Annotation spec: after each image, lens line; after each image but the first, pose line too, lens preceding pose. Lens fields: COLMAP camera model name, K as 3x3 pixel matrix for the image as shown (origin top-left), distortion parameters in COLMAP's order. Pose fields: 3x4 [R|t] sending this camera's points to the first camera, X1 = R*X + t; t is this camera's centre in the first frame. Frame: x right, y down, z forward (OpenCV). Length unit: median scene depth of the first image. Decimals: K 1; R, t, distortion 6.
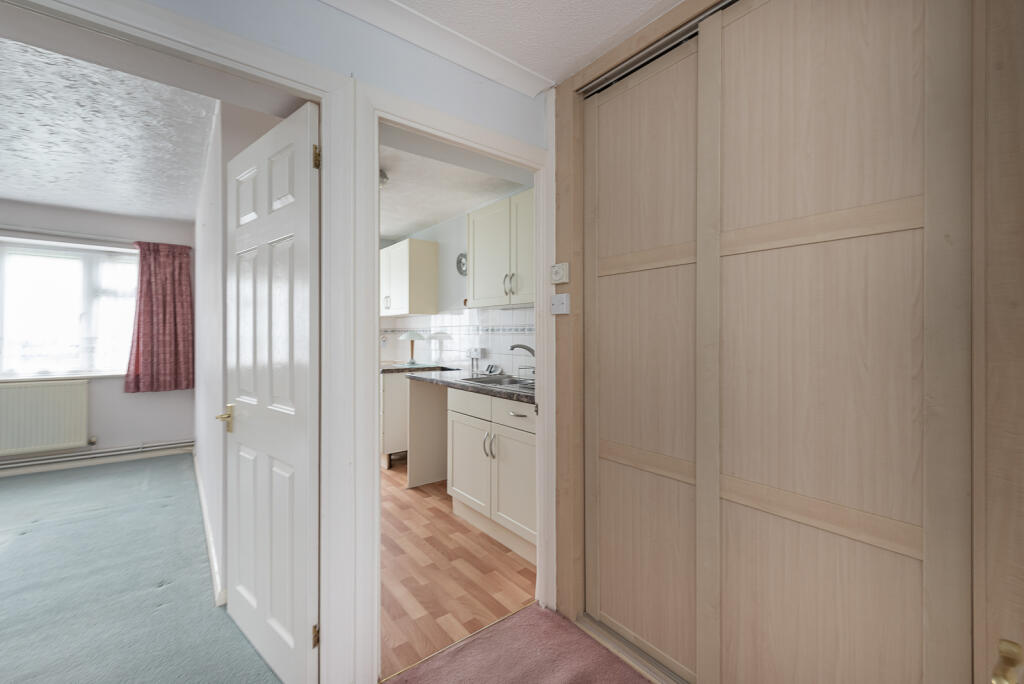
lens RADIAL K [[428.7, 0, 513.3], [0, 428.7, 344.8], [0, 0, 1]] dist [0.000291, -0.000277]
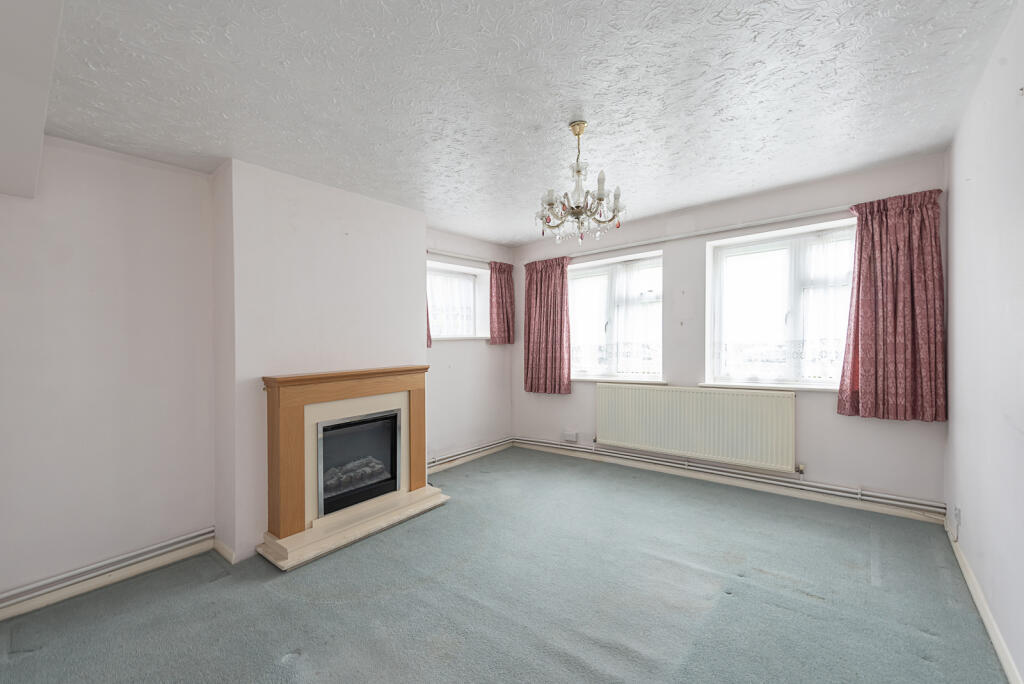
lens RADIAL K [[420.2, 0, 512.8], [0, 420.2, 347.6], [0, 0, 1]] dist [0.010107, -0.001759]
pose [[0.208935, -0.002046, -0.977927, -0.299989], [-0.000943, 0.999997, -0.002293, -0.000871], [0.977929, 0.001402, 0.208933, 0.288267]]
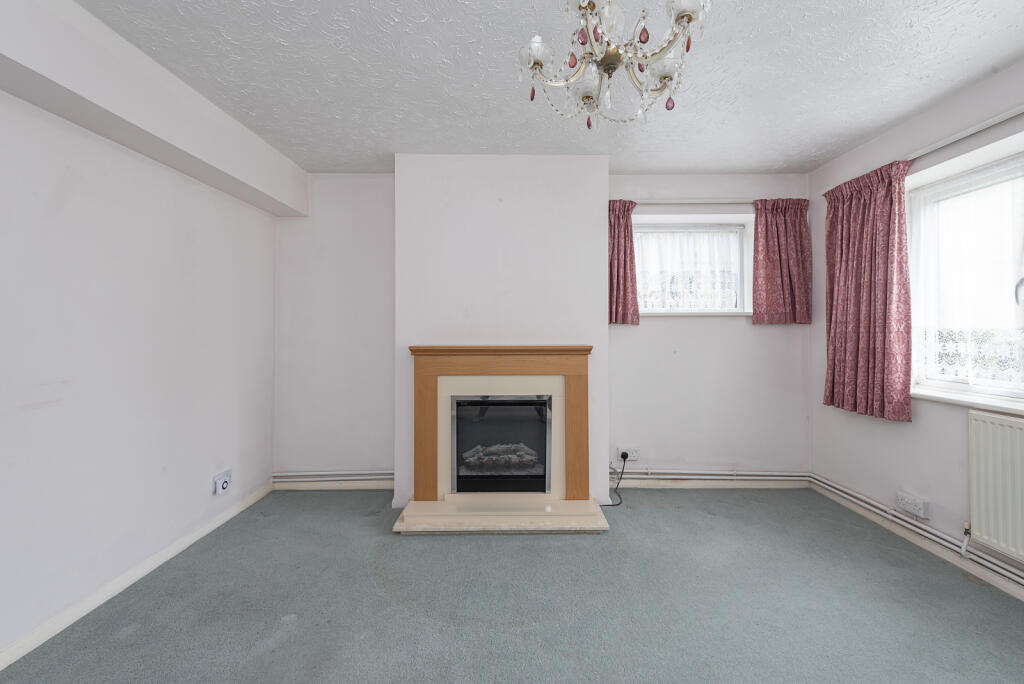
lens RADIAL K [[420.2, 0, 508.5], [0, 420.2, 314.0], [0, 0, 1]] dist [0.010107, -0.001759]
pose [[-0.624470, -0.033757, -0.780319, -0.538200], [-0.031659, 0.999338, -0.017896, -0.001602], [0.780407, 0.013529, -0.625126, 0.583192]]
